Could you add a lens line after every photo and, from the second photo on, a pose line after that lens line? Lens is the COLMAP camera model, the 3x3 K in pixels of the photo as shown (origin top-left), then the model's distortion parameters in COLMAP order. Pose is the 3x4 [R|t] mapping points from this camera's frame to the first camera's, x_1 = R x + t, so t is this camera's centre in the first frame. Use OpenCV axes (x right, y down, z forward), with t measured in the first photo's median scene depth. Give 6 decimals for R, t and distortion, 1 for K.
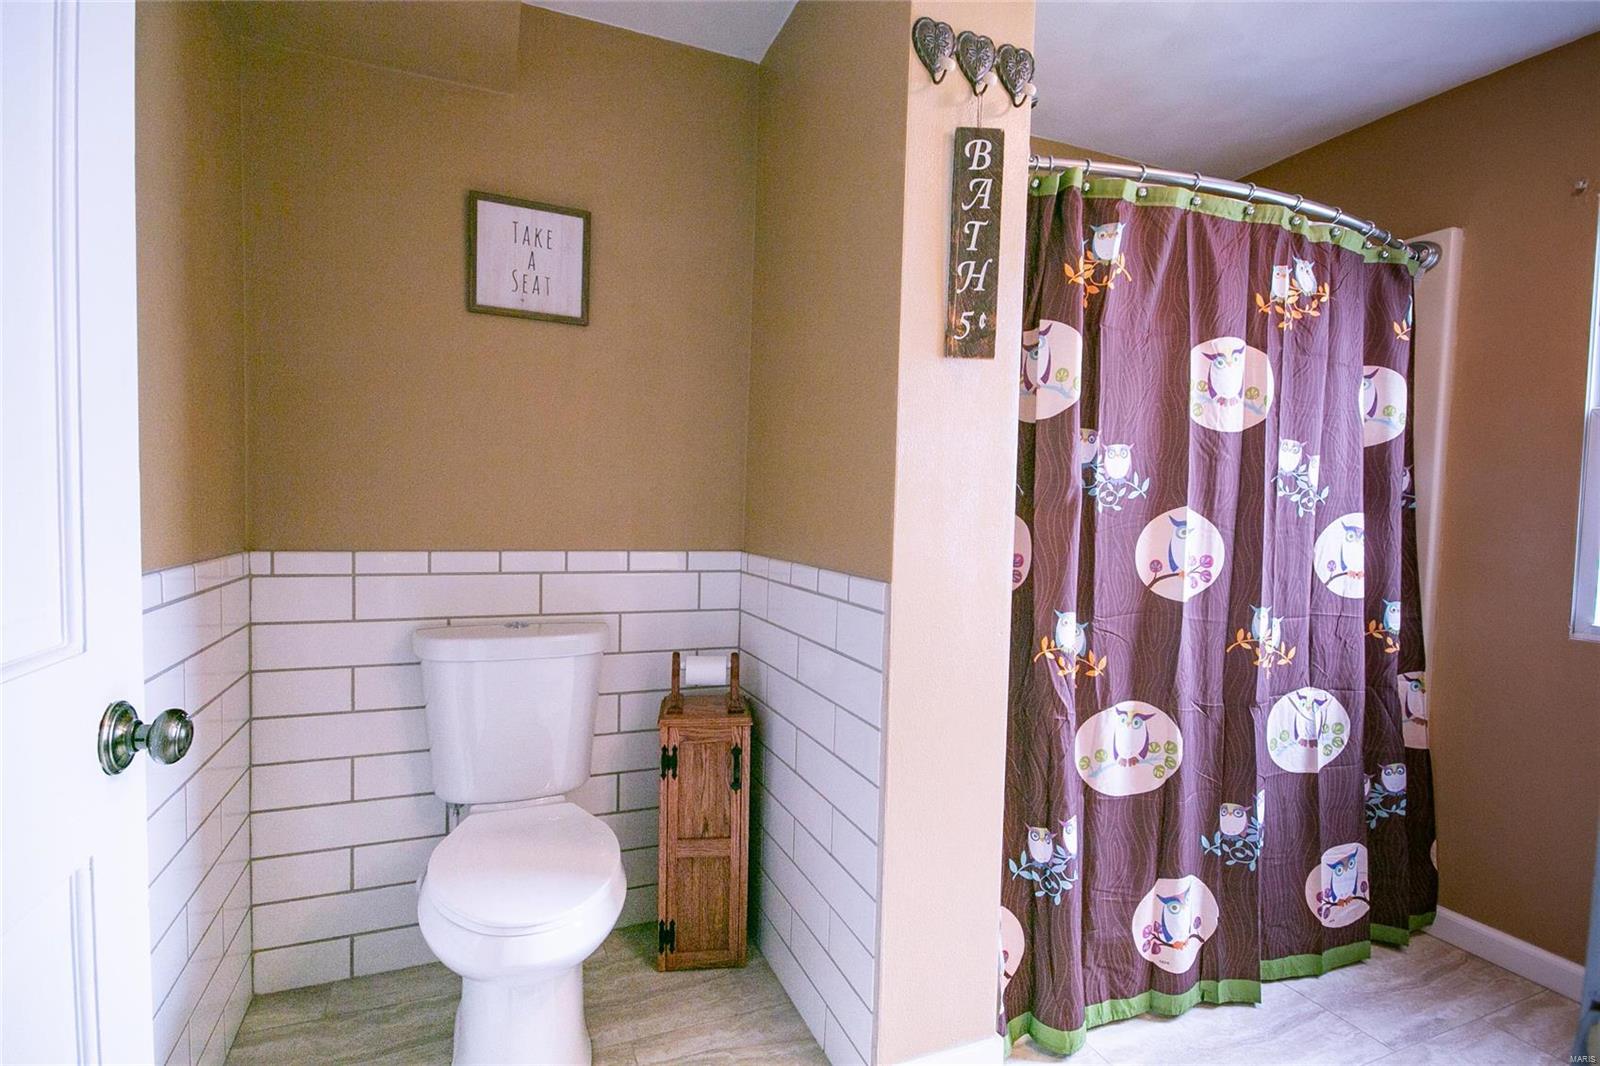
lens RADIAL K [[770.2, 0, 801.8], [0, 770.2, 540.4], [0, 0, 1]] dist [0.002922, 0.000686]
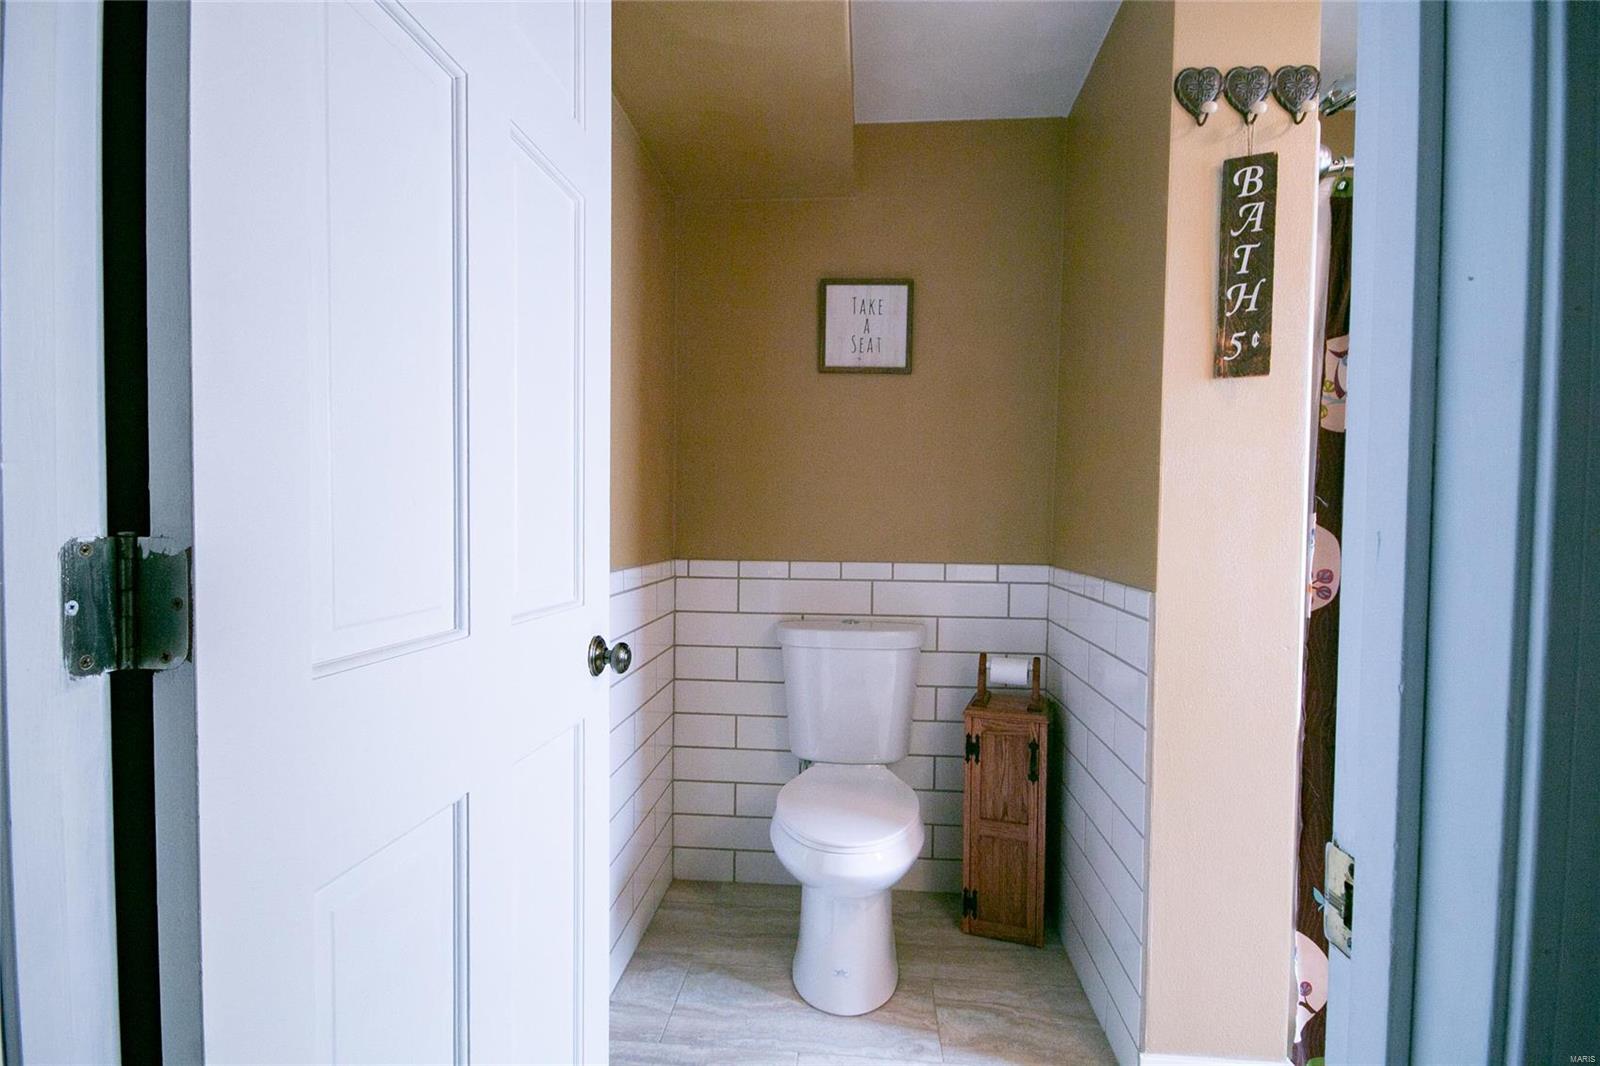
lens RADIAL K [[770.2, 0, 813.7], [0, 770.2, 538.6], [0, 0, 1]] dist [0.002922, 0.000686]
pose [[0.894423, -0.002426, -0.447214, 0.137029], [-0.010852, 0.999573, -0.027127, 0.011936], [0.447089, 0.029116, 0.894015, -0.142916]]
